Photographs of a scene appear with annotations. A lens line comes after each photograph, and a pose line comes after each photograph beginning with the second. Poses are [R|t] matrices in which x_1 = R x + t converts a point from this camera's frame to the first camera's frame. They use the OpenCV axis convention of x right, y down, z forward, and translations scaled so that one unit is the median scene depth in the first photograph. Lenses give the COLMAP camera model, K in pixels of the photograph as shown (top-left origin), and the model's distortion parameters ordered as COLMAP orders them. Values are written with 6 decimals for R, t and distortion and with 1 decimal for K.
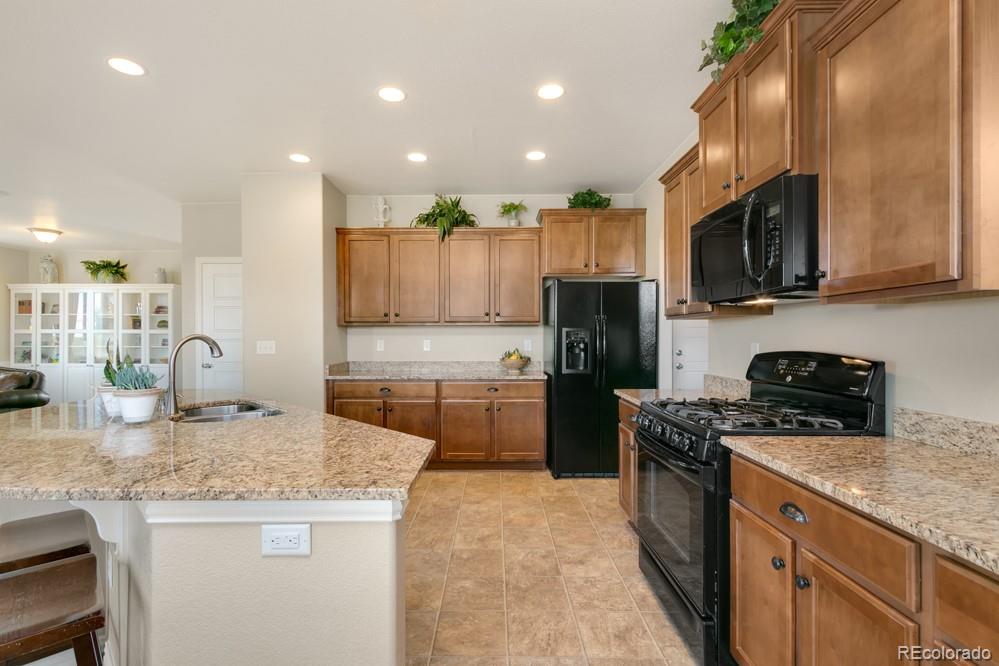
lens RADIAL K [[462.4, 0, 490.4], [0, 462.4, 334.8], [0, 0, 1]] dist [0.004182, -0.001199]
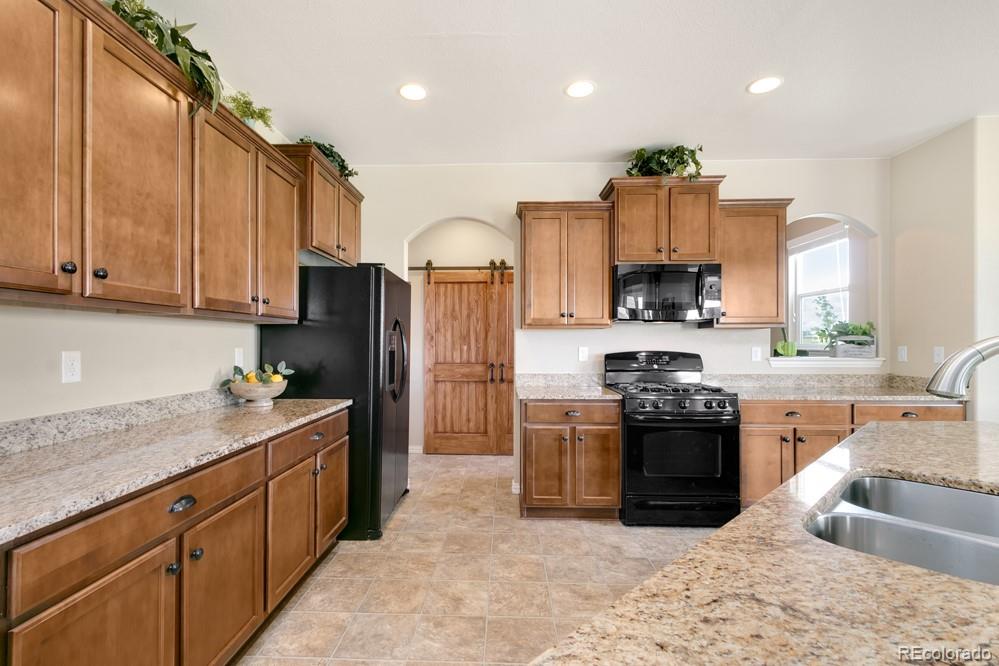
lens RADIAL K [[462.4, 0, 489.7], [0, 462.4, 342.8], [0, 0, 1]] dist [0.004182, -0.001199]
pose [[0.022854, 0.003097, 0.999734, -0.310772], [-0.003792, 0.999988, -0.003012, 0.002570], [-0.999732, -0.003722, 0.022866, 0.433966]]
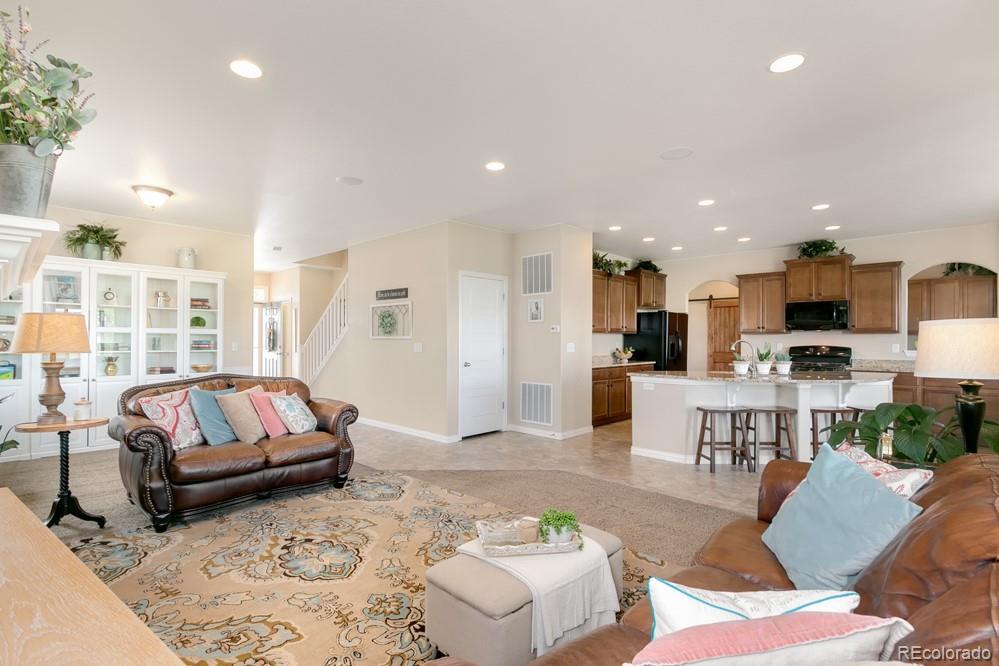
lens RADIAL K [[462.4, 0, 488.8], [0, 462.4, 339.6], [0, 0, 1]] dist [0.004182, -0.001199]
pose [[0.690547, 0.005349, 0.723267, -0.940525], [-0.008319, 0.999965, 0.000546, 0.002372], [-0.723239, -0.006394, 0.690568, 0.110319]]
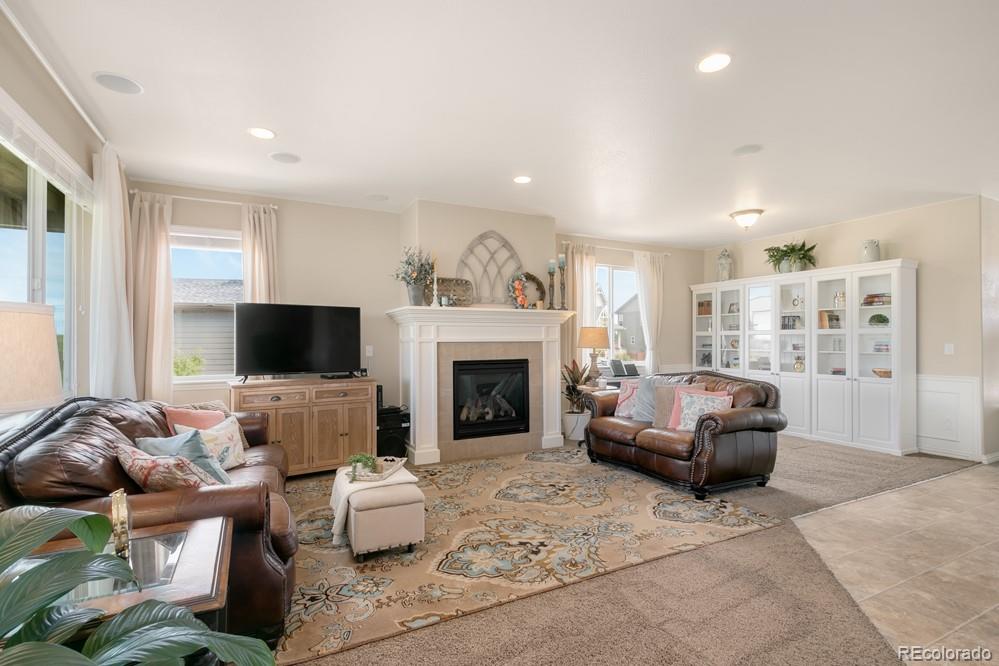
lens RADIAL K [[462.4, 0, 493.6], [0, 462.4, 338.6], [0, 0, 1]] dist [0.004182, -0.001199]
pose [[0.458847, -0.005385, -0.888499, -0.358793], [0.007720, 0.999968, -0.002074, 0.001604], [0.888482, -0.005908, 0.458874, 0.176101]]
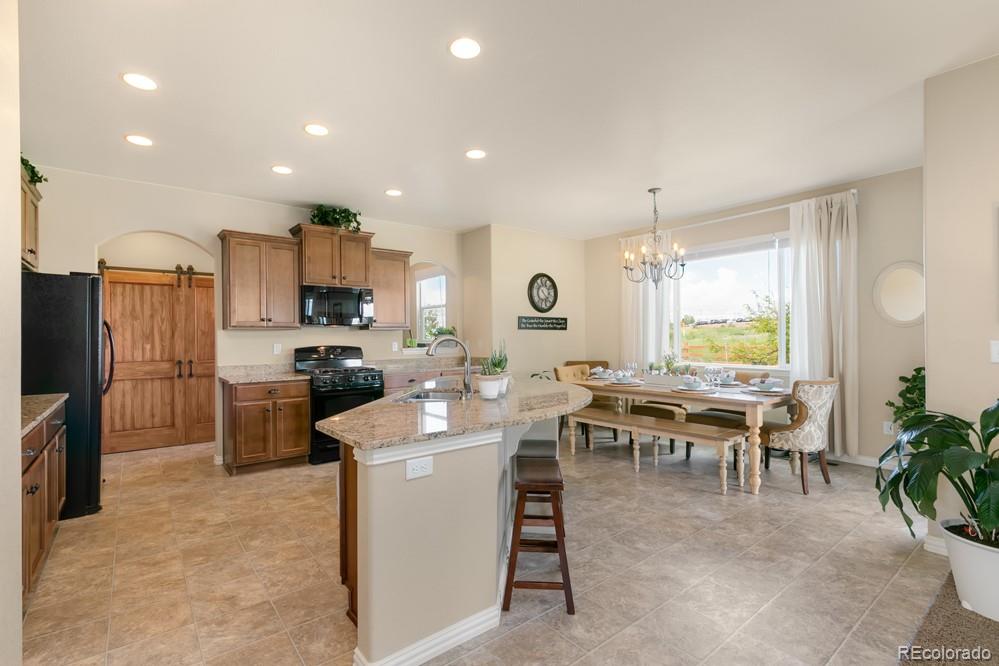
lens RADIAL K [[462.4, 0, 489.6], [0, 462.4, 336.2], [0, 0, 1]] dist [0.004182, -0.001199]
pose [[-0.621146, 0.012678, 0.783592, -0.515854], [0.009412, 0.999918, -0.008717, 0.003134], [-0.783638, 0.001961, -0.621214, 0.517561]]
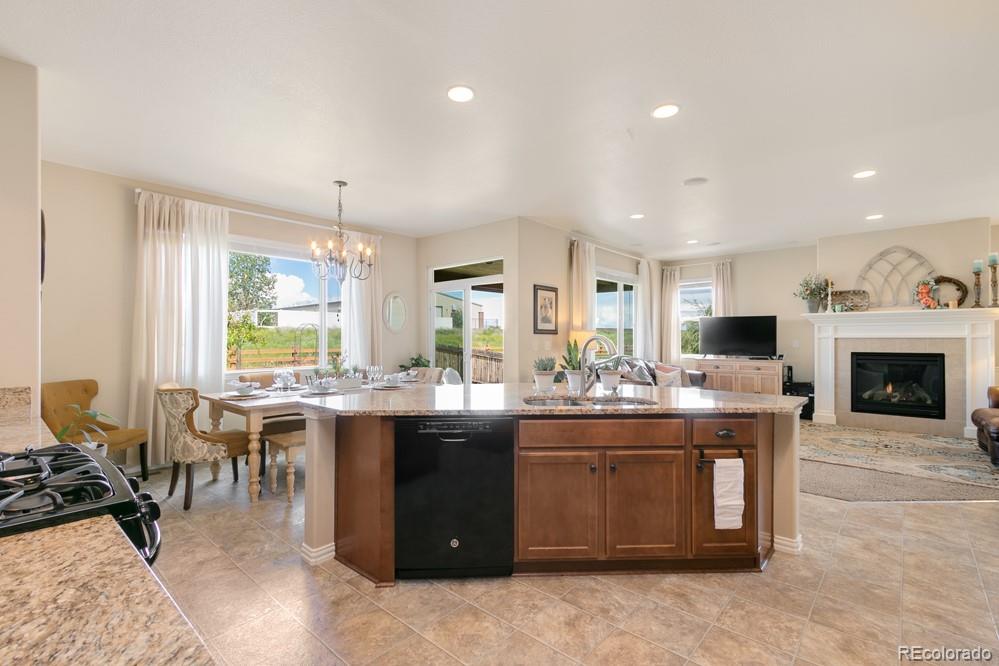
lens RADIAL K [[462.4, 0, 484.3], [0, 462.4, 338.0], [0, 0, 1]] dist [0.004182, -0.001199]
pose [[-0.666812, 0.003621, -0.745217, 0.131472], [0.005233, 0.999986, 0.000176, 0.001031], [0.745208, -0.003783, -0.666822, 0.484589]]
